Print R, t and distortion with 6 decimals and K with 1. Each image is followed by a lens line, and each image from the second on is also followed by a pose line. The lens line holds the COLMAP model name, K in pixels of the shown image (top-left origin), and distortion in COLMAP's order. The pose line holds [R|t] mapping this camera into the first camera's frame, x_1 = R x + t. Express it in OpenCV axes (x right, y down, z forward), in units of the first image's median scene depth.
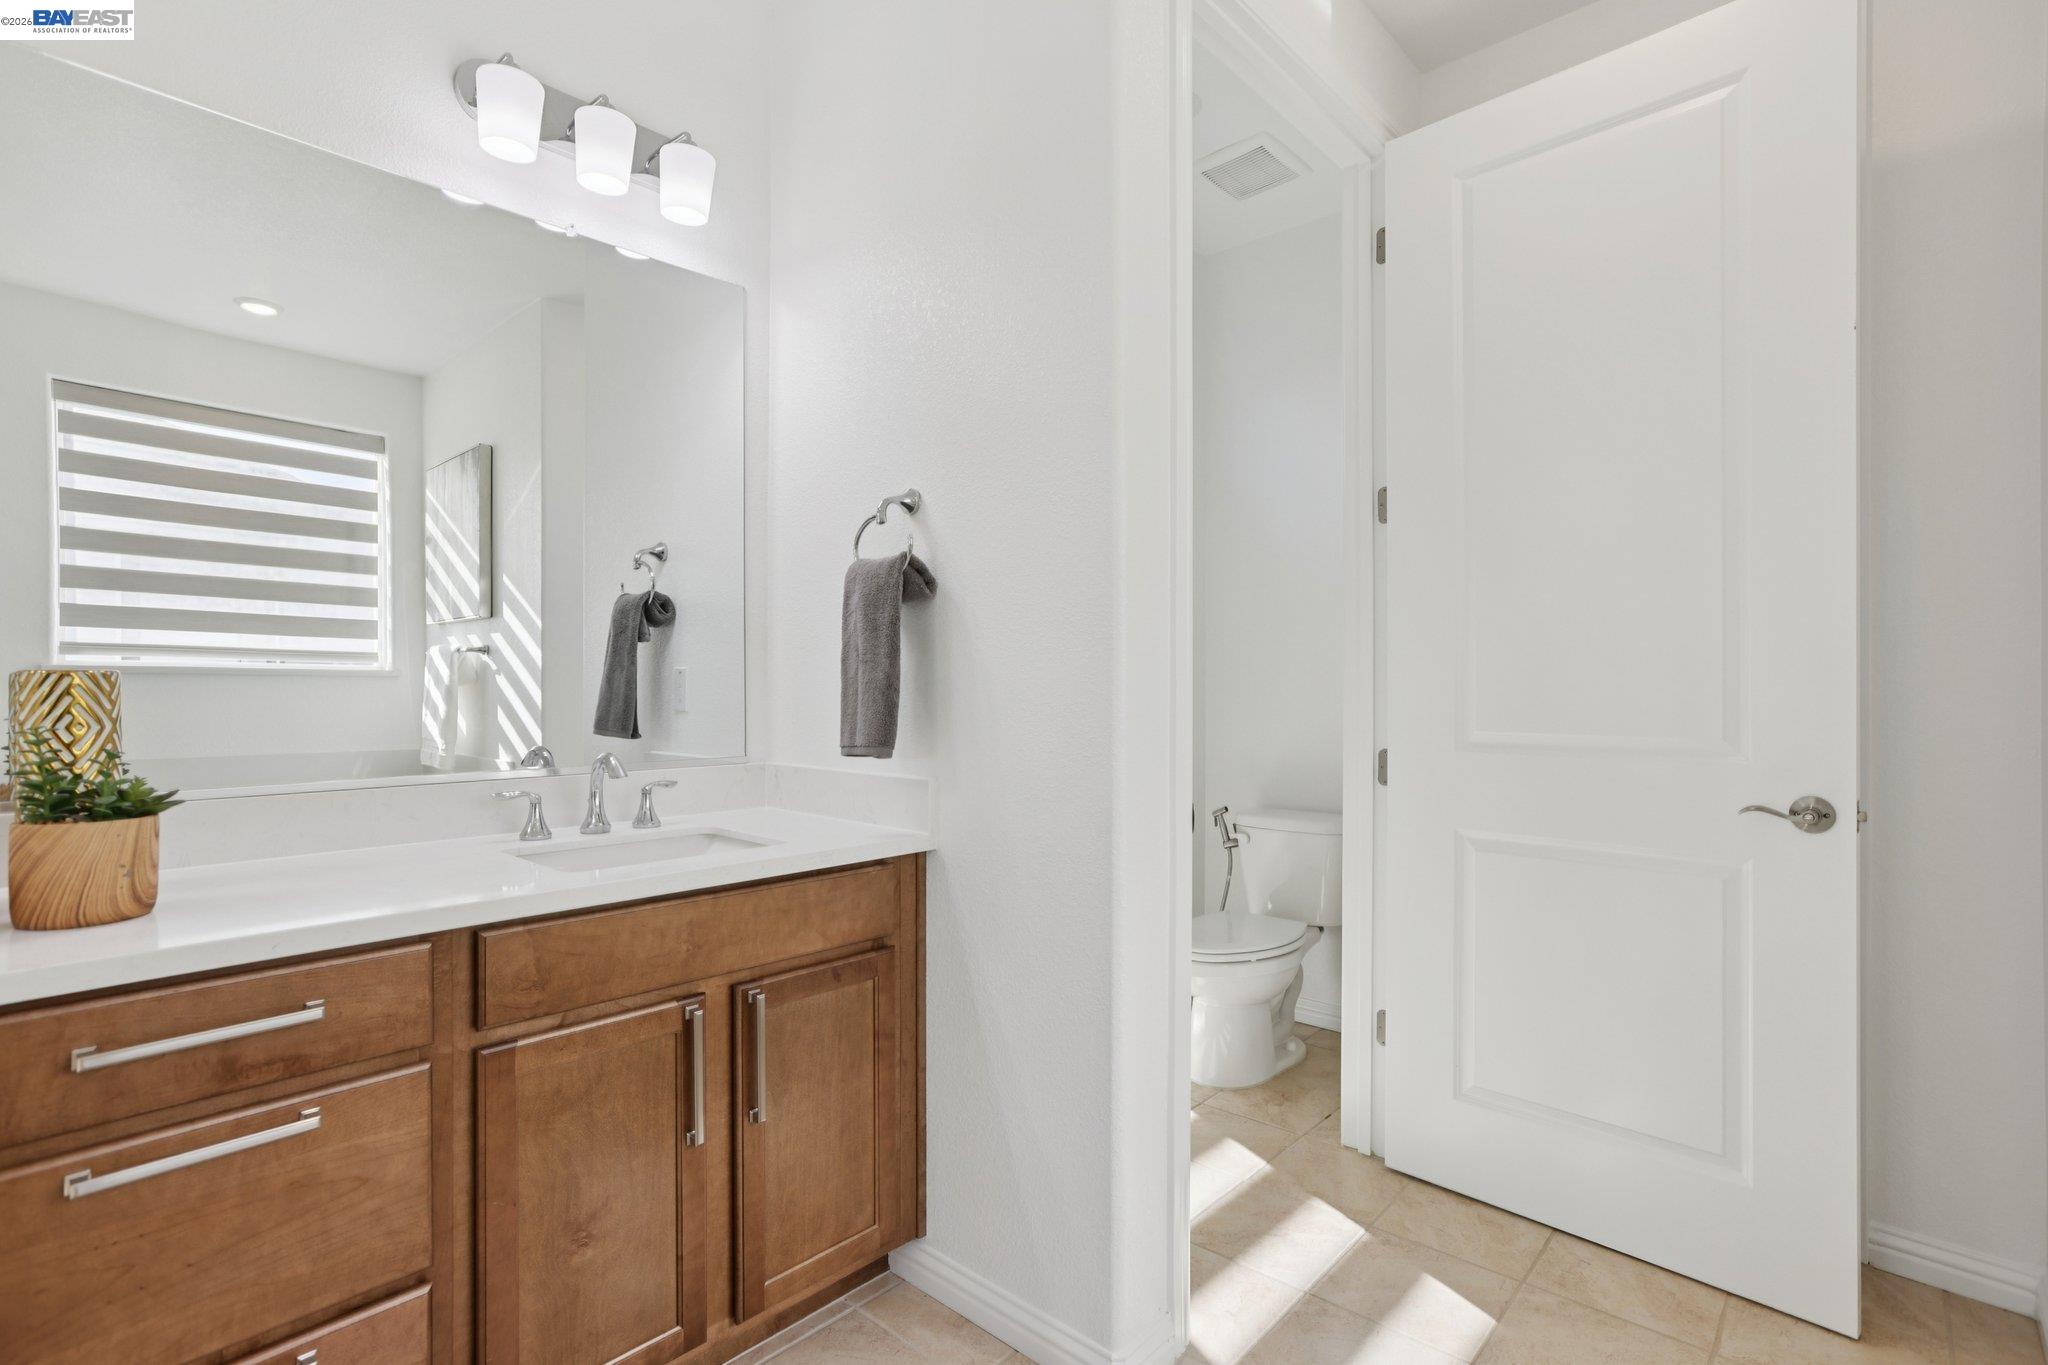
lens RADIAL K [[994.9, 0, 1025.5], [0, 994.9, 685.8], [0, 0, 1]] dist [0.015152, 0.000756]
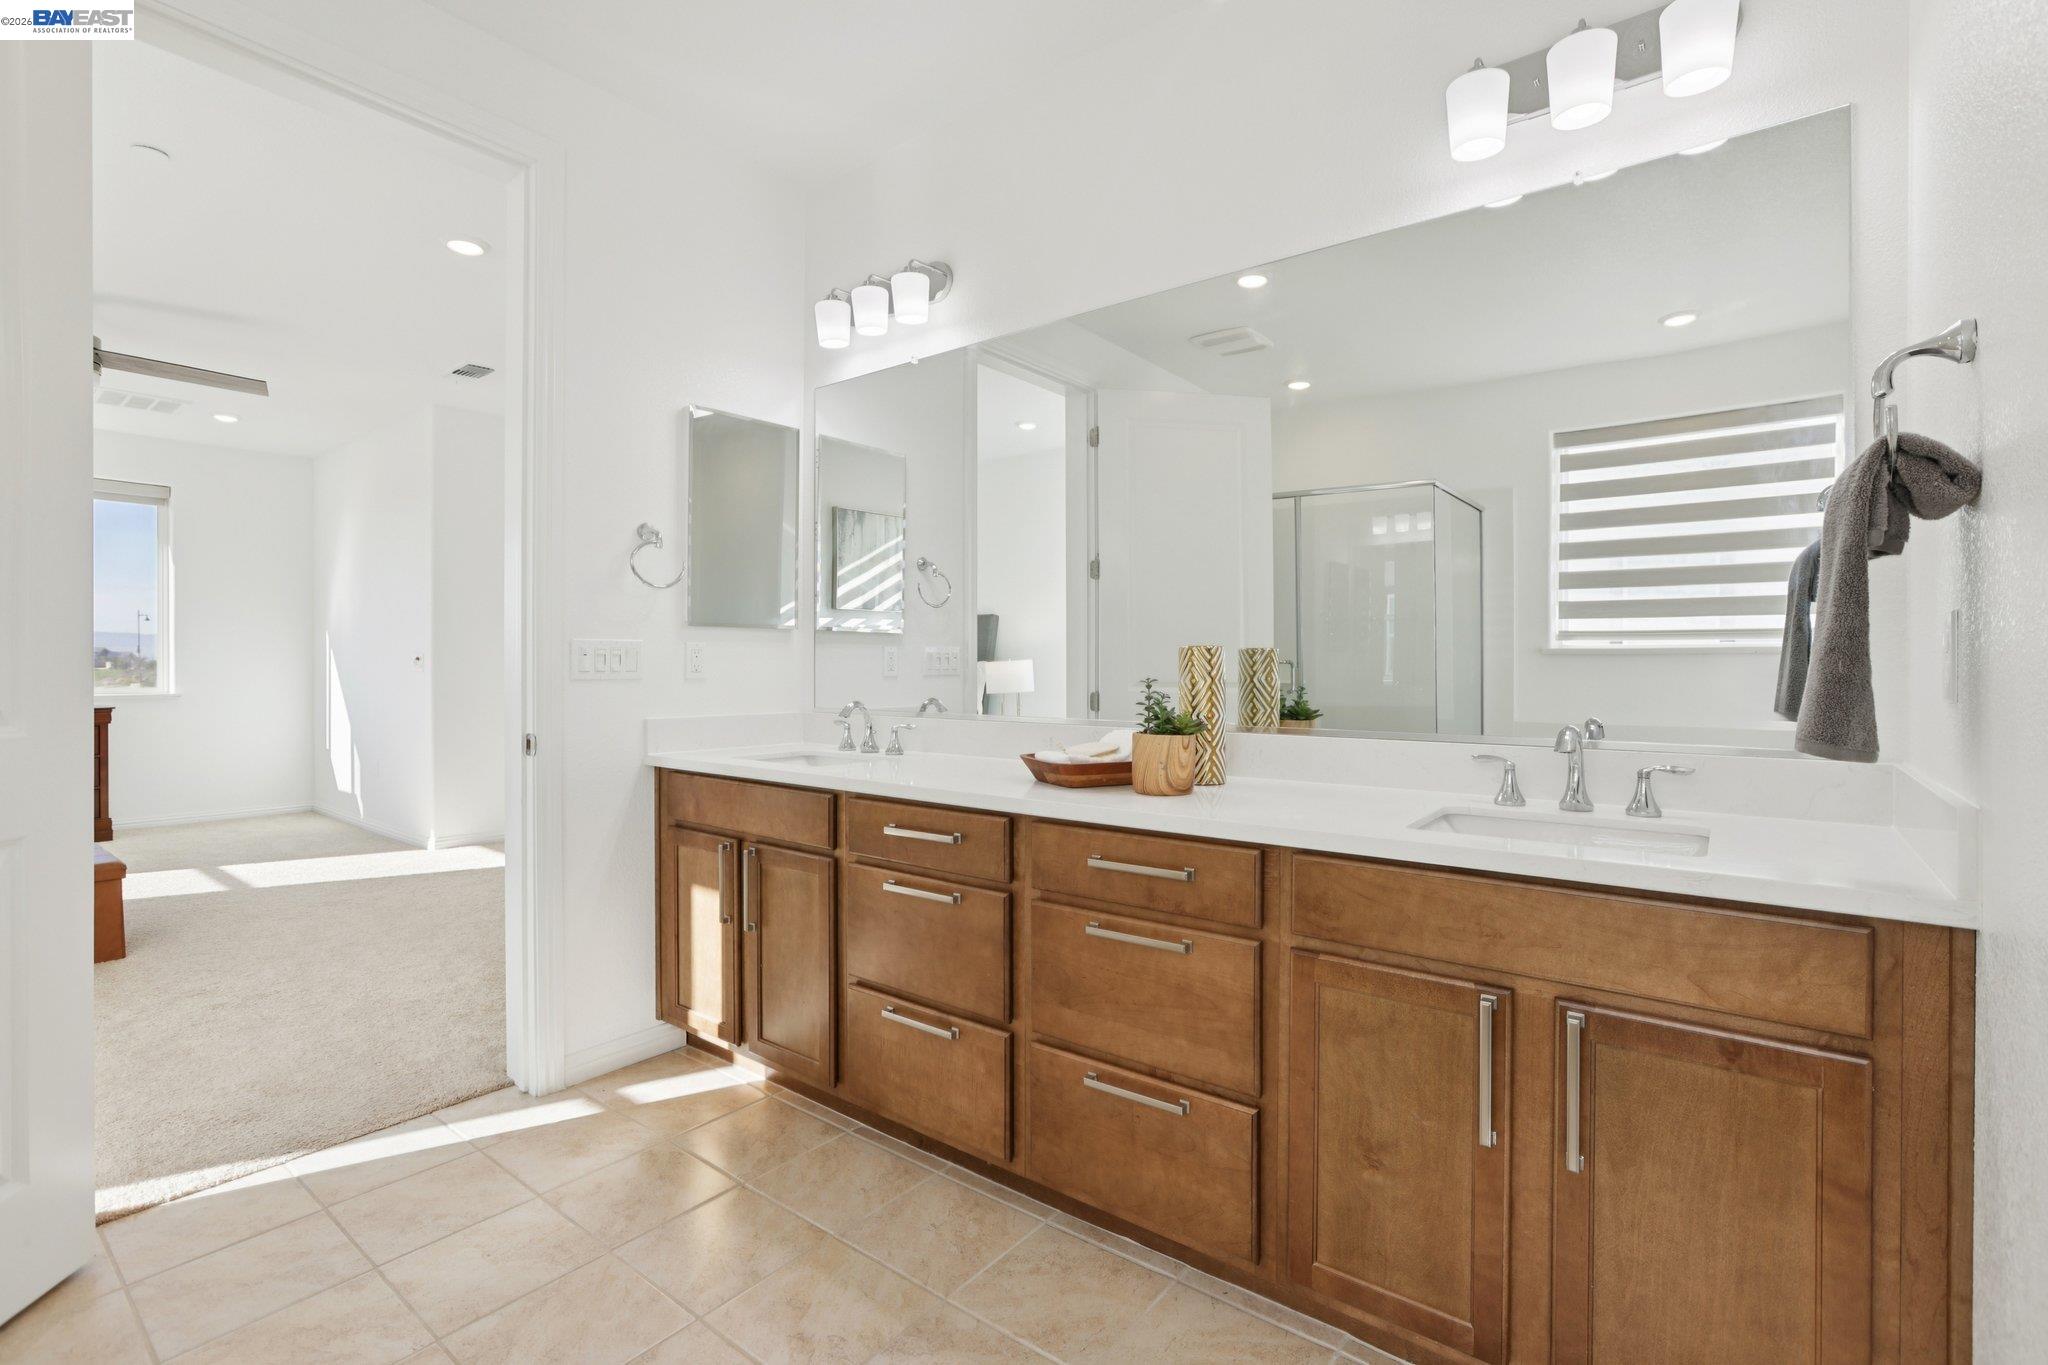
lens RADIAL K [[932.9, 0, 1028.5], [0, 932.9, 678.1], [0, 0, 1]] dist [0.003139, 0.001091]
pose [[0.088006, 0.008295, -0.996085, 0.419453], [0.000136, 0.999965, 0.008340, 0.015961], [0.996120, -0.000869, 0.088002, 0.427234]]
